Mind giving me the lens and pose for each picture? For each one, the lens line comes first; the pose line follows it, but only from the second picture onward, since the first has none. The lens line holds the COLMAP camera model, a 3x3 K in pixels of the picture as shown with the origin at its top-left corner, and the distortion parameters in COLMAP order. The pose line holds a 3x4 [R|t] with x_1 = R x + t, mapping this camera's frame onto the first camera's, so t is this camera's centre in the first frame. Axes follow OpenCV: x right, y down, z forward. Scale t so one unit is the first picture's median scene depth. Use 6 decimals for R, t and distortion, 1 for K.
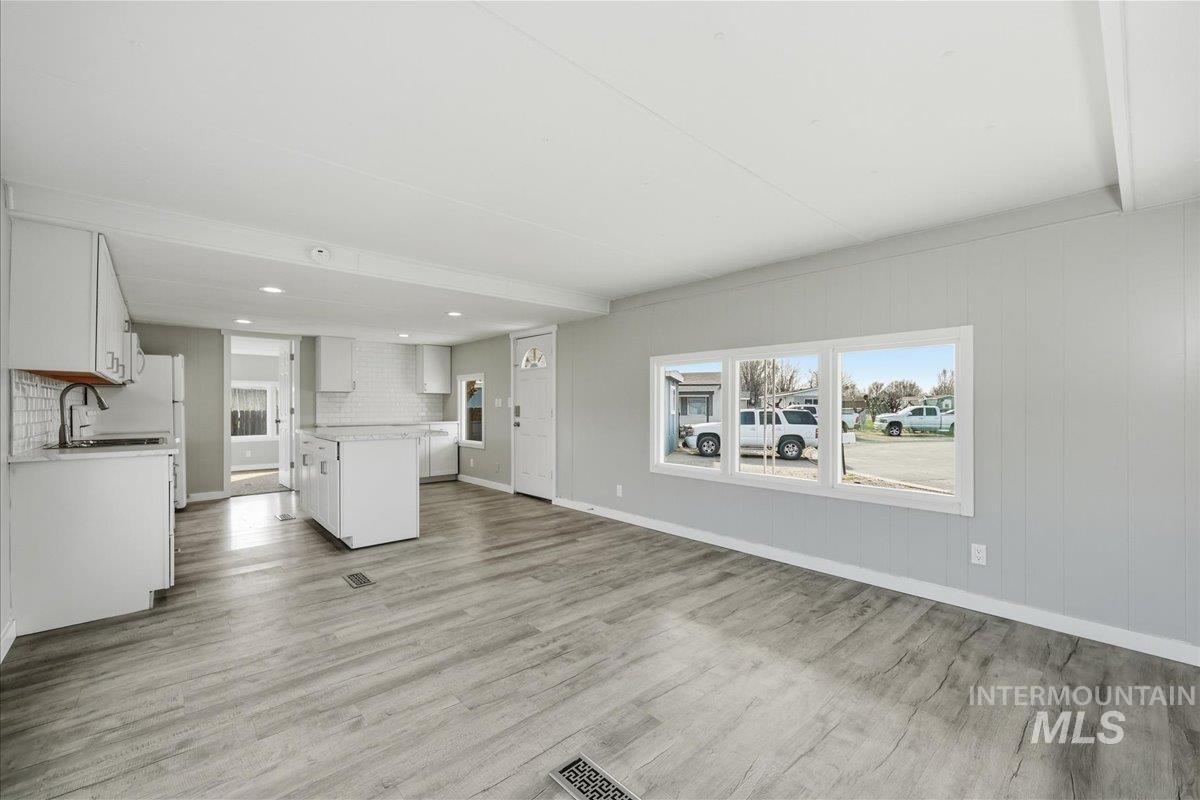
lens RADIAL K [[489.1, 0, 593.3], [0, 489.1, 406.0], [0, 0, 1]] dist [0.002185, -0.000787]
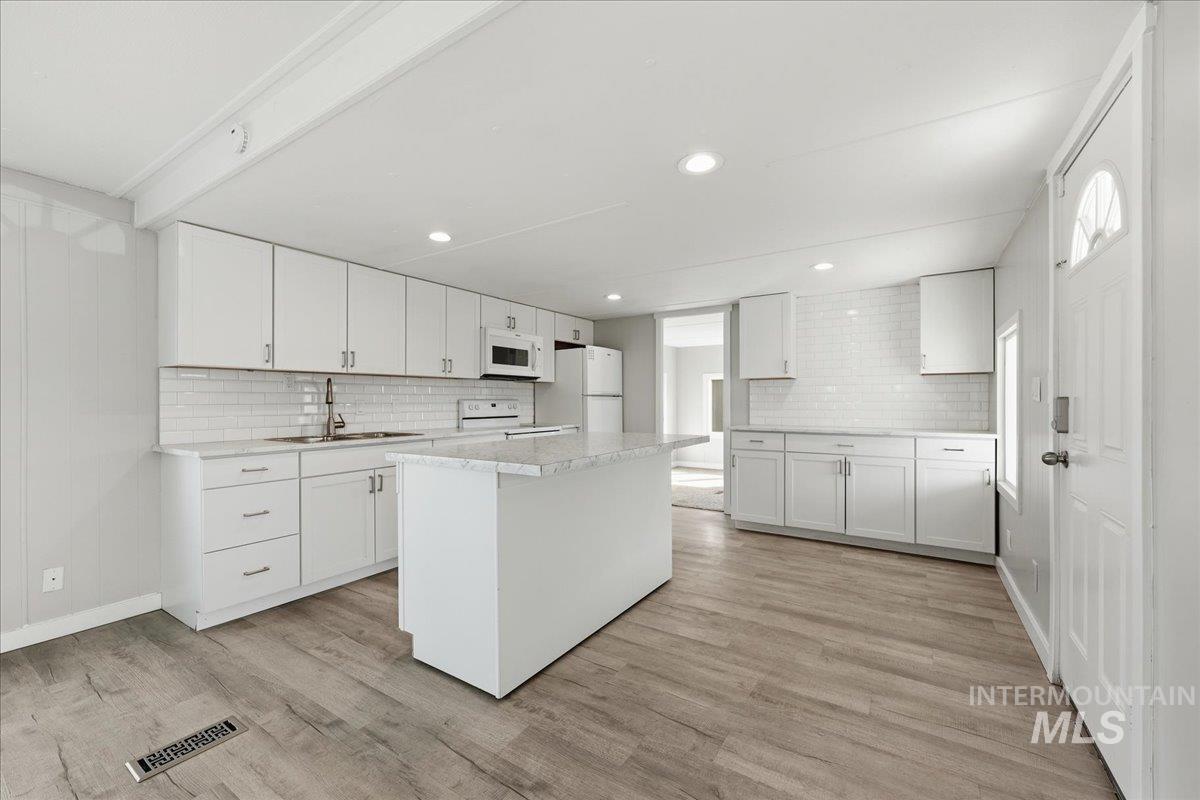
lens RADIAL K [[489.1, 0, 588.9], [0, 489.1, 401.9], [0, 0, 1]] dist [0.002185, -0.000787]
pose [[0.267793, 0.001576, -0.963475, 0.054841], [0.001094, 0.999998, 0.001939, 0.001804], [0.963476, -0.001573, 0.267791, 0.631401]]
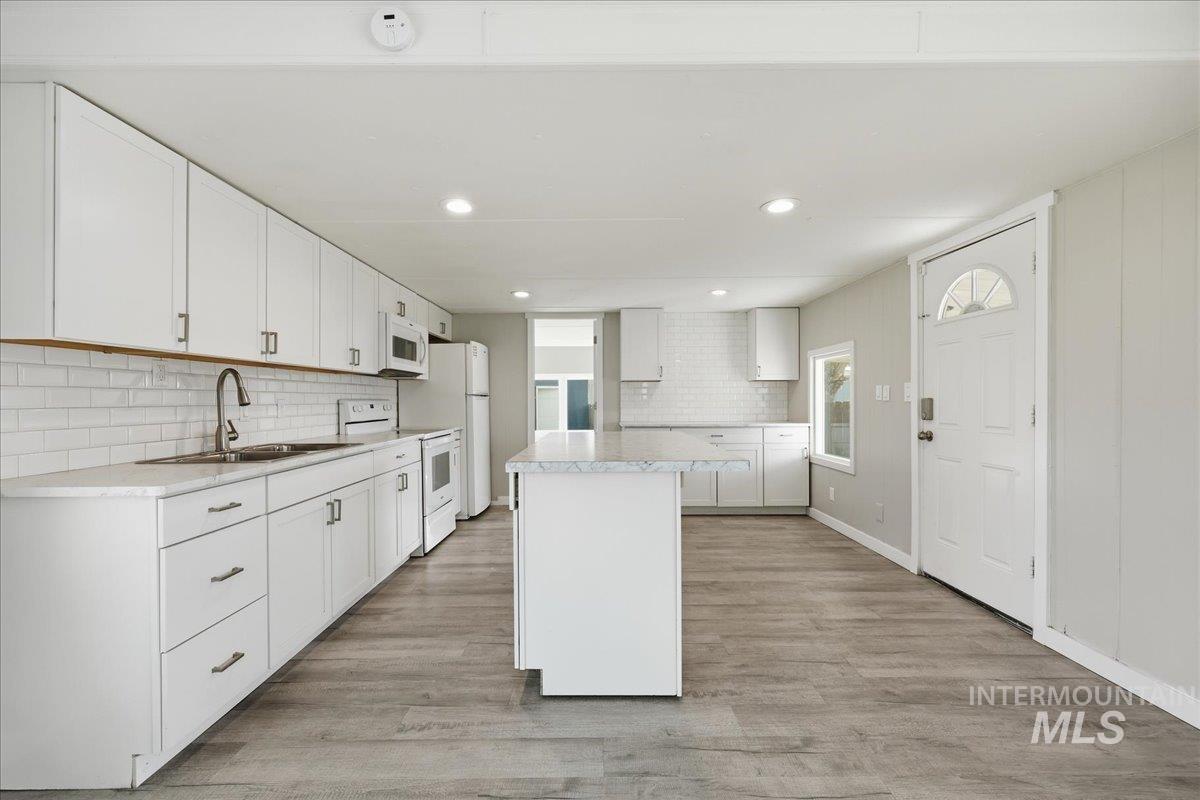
lens RADIAL K [[489.1, 0, 599.2], [0, 489.1, 400.9], [0, 0, 1]] dist [0.002185, -0.000787]
pose [[0.757599, -0.000202, -0.652720, -0.082636], [0.001993, 0.999996, 0.002003, 0.000759], [0.652717, -0.002819, 0.757596, 0.406992]]
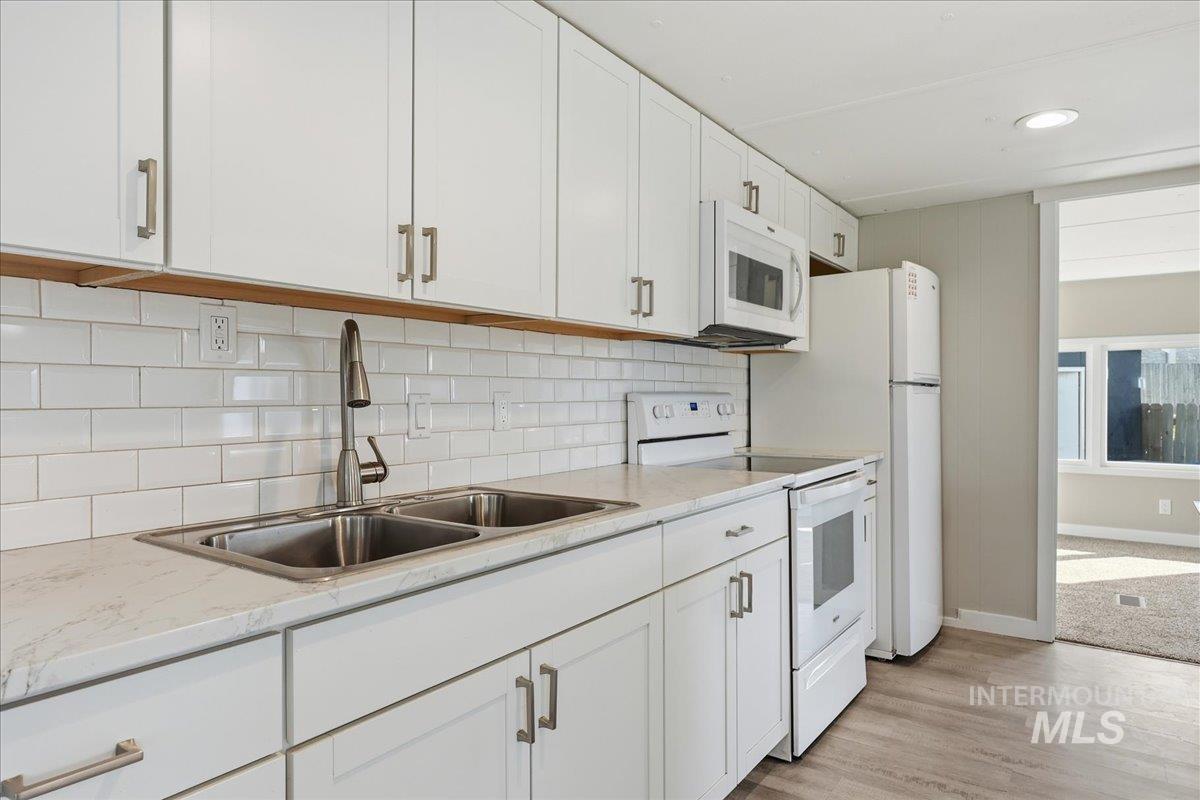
lens RADIAL K [[730.9, 0, 592.8], [0, 730.9, 403.3], [0, 0, 1]] dist [-0.006188, 0.001696]
pose [[0.226271, 0.012916, -0.973979, -0.280433], [-0.001584, 0.999916, 0.012892, 0.000463], [0.974063, -0.001374, 0.226273, 0.526449]]
